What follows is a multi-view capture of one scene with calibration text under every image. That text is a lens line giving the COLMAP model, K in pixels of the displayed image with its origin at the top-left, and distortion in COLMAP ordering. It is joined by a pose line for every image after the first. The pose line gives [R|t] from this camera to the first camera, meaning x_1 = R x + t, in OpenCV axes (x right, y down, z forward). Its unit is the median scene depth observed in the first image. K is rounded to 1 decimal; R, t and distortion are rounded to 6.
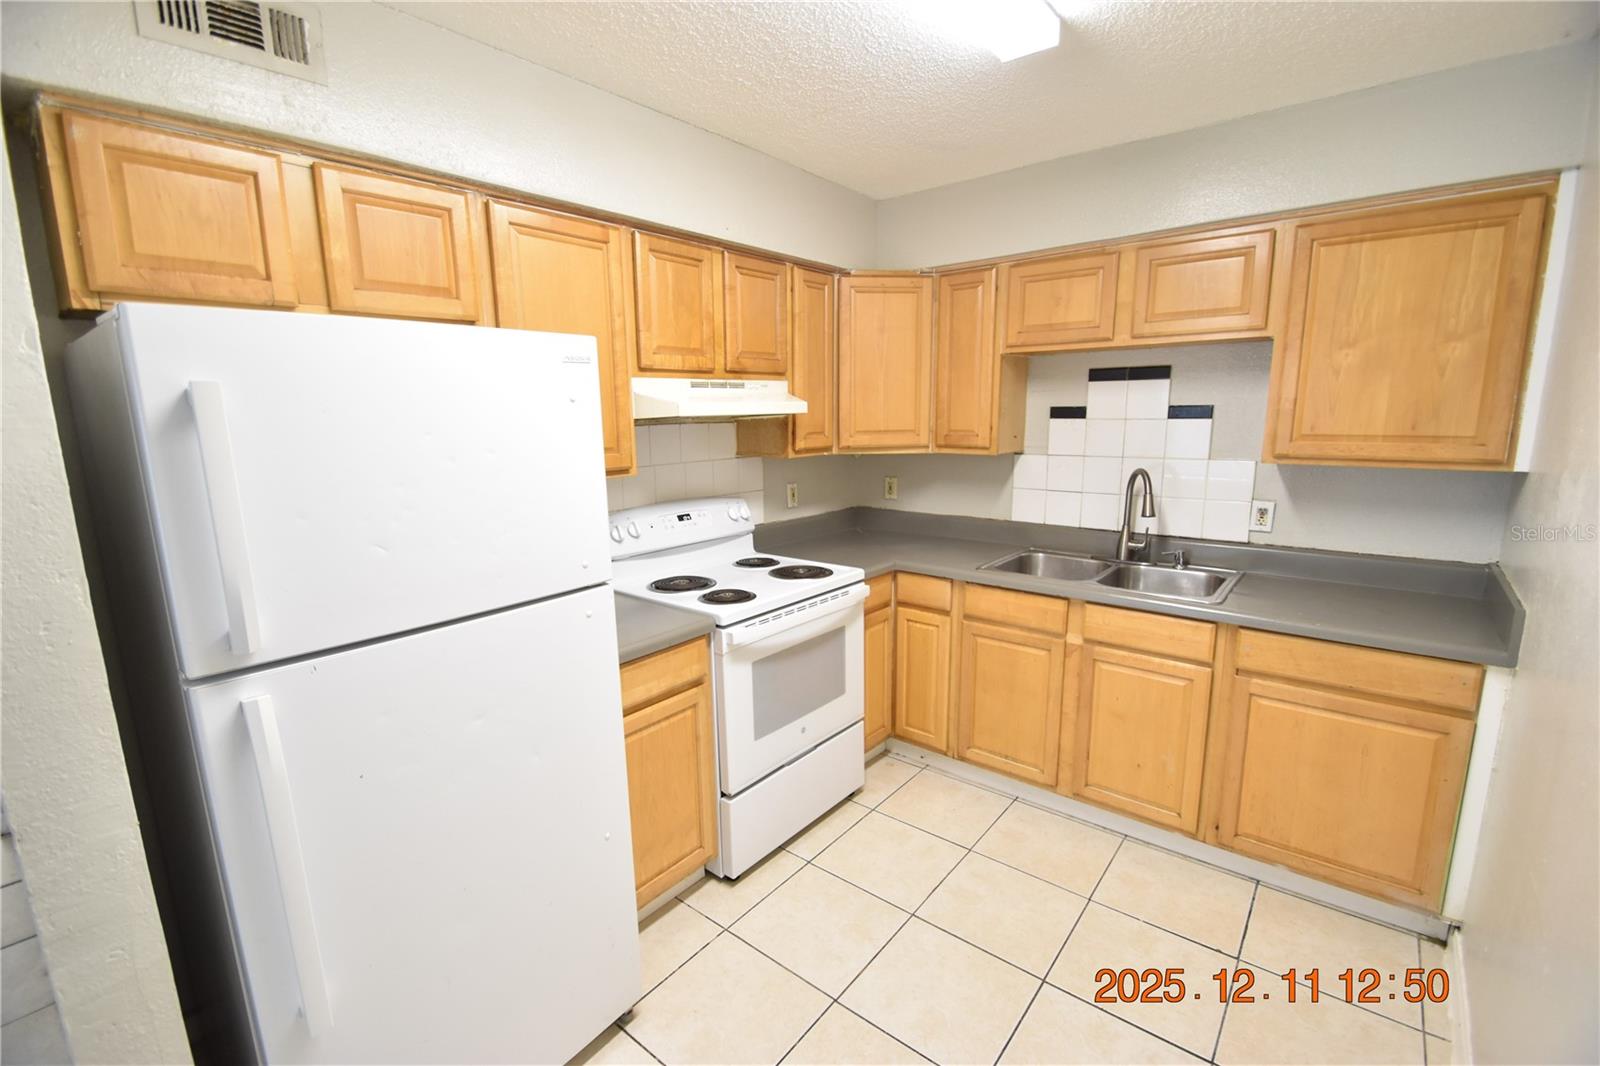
lens RADIAL K [[701.5, 0, 790.0], [0, 701.5, 538.3], [0, 0, 1]] dist [0.009300, -0.013248]
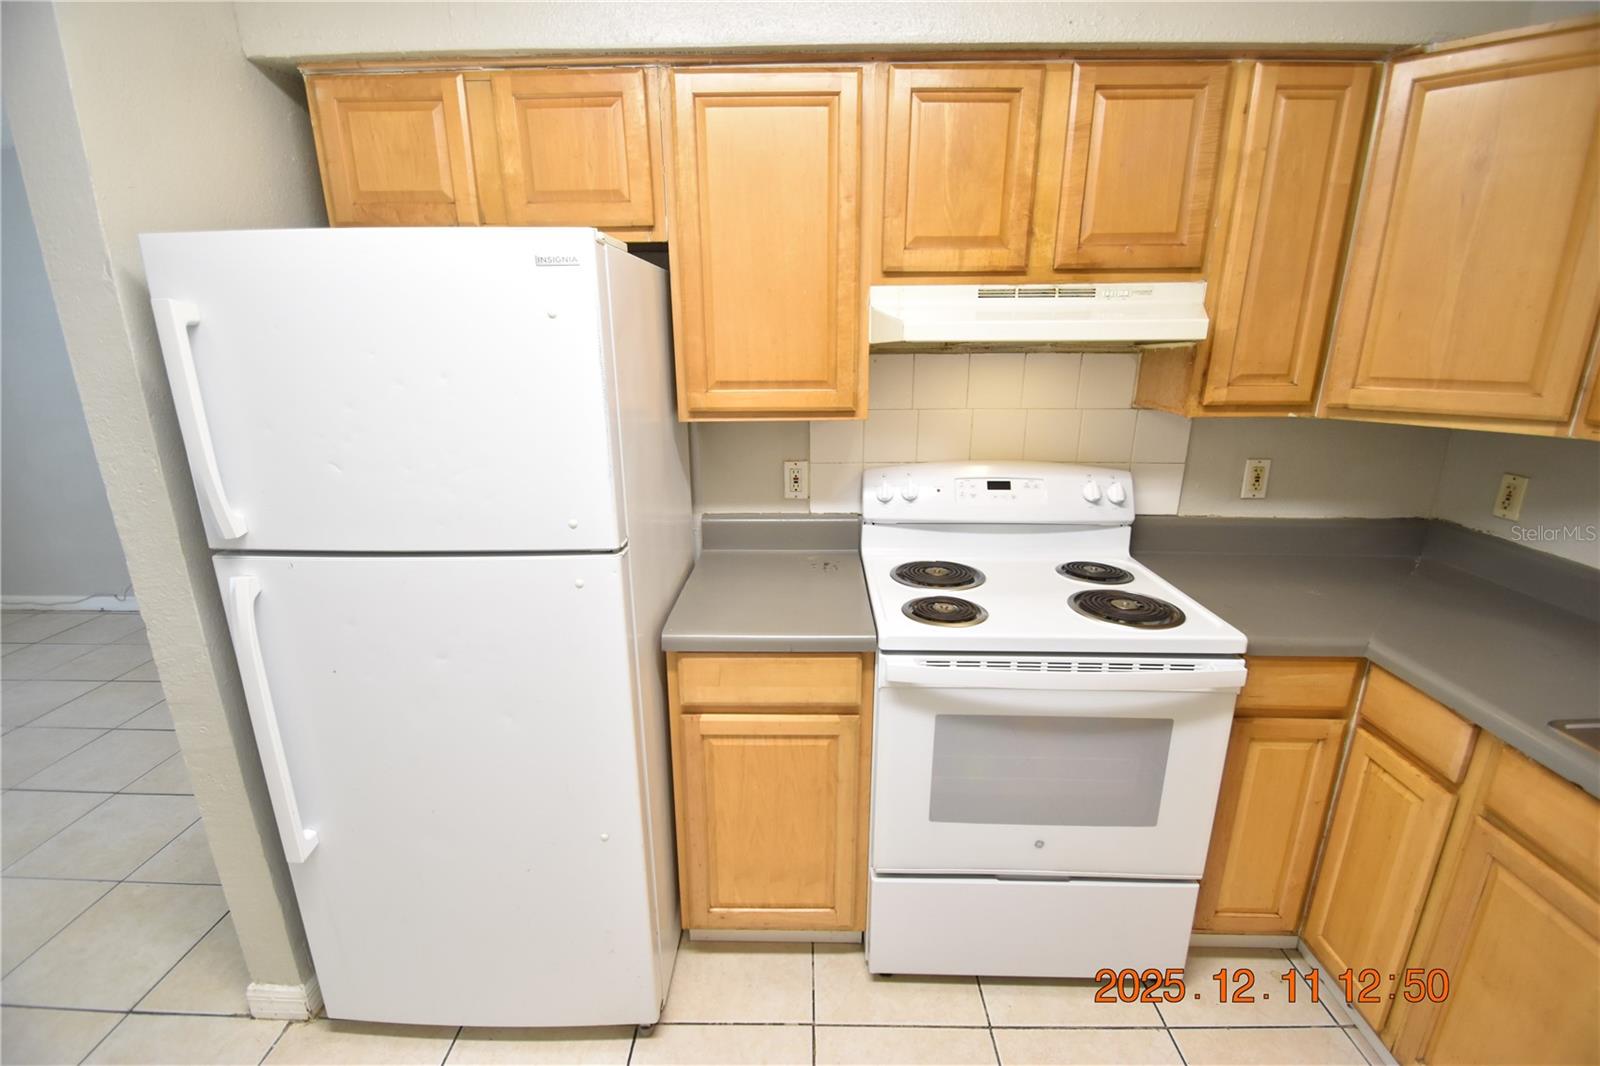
lens RADIAL K [[701.5, 0, 792.2], [0, 701.5, 539.7], [0, 0, 1]] dist [0.009300, -0.013248]
pose [[0.624102, 0.228905, -0.747061, 0.286986], [-0.148356, 0.973447, 0.174334, -0.074528], [0.767129, 0.002029, 0.641489, 0.403392]]
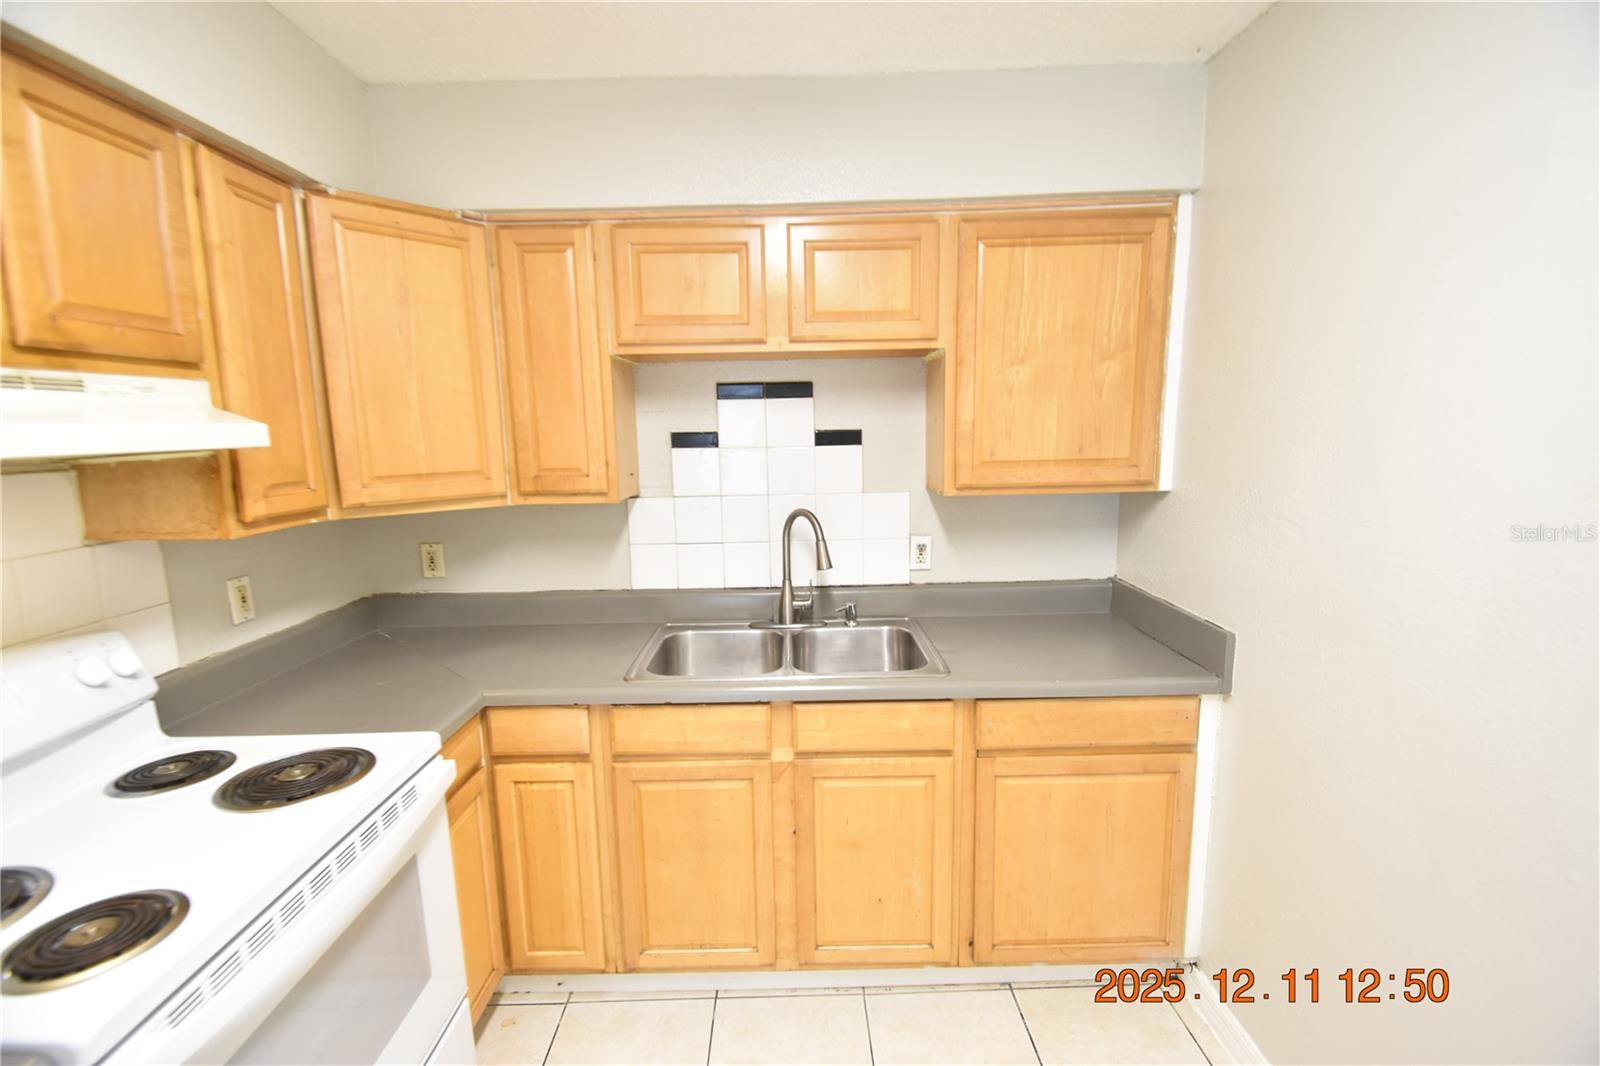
lens RADIAL K [[701.5, 0, 797.0], [0, 701.5, 540.2], [0, 0, 1]] dist [0.009300, -0.013248]
pose [[0.762131, -0.102743, 0.639219, -0.015384], [0.127164, 0.991851, 0.007806, -0.074799], [-0.634812, 0.075336, 0.768985, 0.417422]]
